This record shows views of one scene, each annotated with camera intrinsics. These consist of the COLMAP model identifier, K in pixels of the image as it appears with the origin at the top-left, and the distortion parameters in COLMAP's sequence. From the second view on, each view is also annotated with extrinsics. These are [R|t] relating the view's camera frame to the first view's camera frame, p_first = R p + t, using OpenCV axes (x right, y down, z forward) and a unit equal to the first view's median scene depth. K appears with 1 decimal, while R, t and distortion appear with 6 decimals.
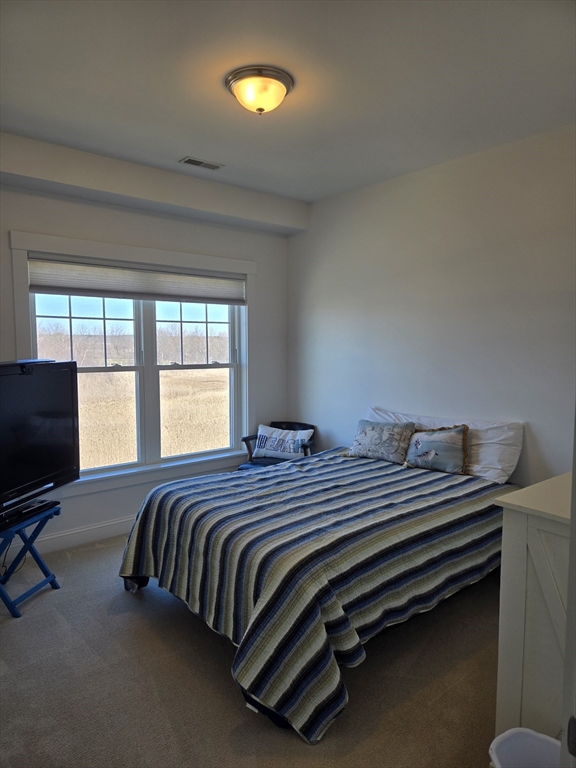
lens RADIAL K [[498.3, 0, 288.1], [0, 498.3, 383.8], [0, 0, 1]] dist [-0.006769, -0.002739]
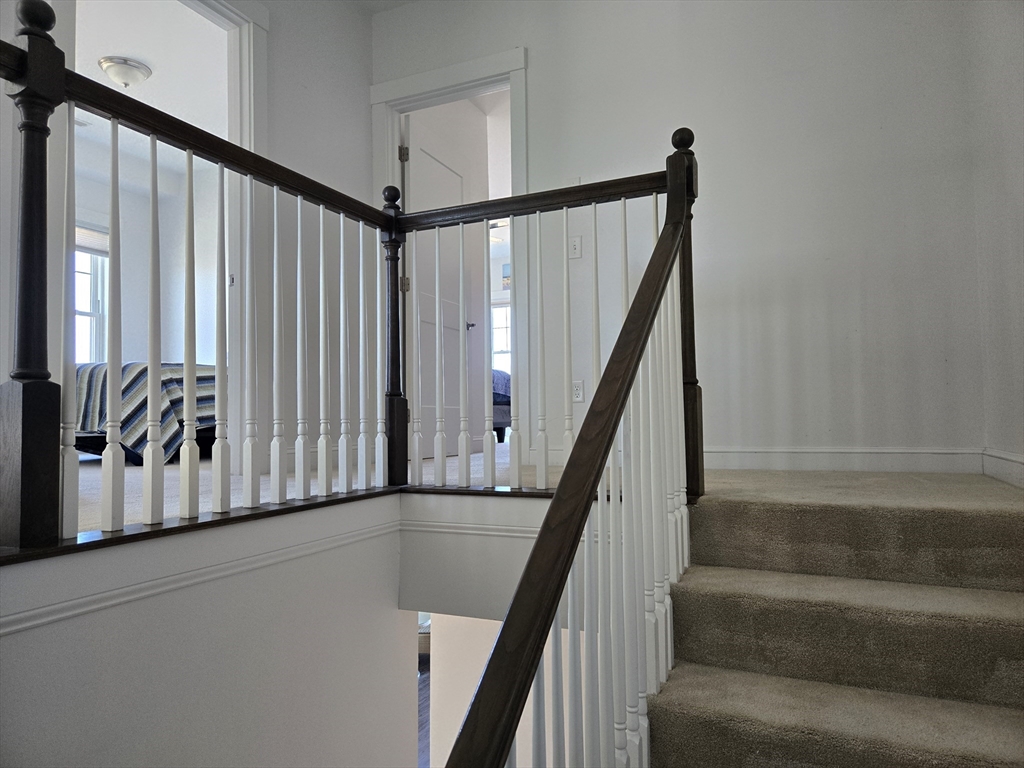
lens RADIAL K [[664.3, 0, 513.0], [0, 664.3, 386.3], [0, 0, 1]] dist [-0.006769, -0.002739]
pose [[0.892925, 0.001754, 0.450201, 0.088107], [0.058945, 0.990929, -0.120773, 0.658052], [-0.446329, 0.134378, 0.884722, -1.132368]]
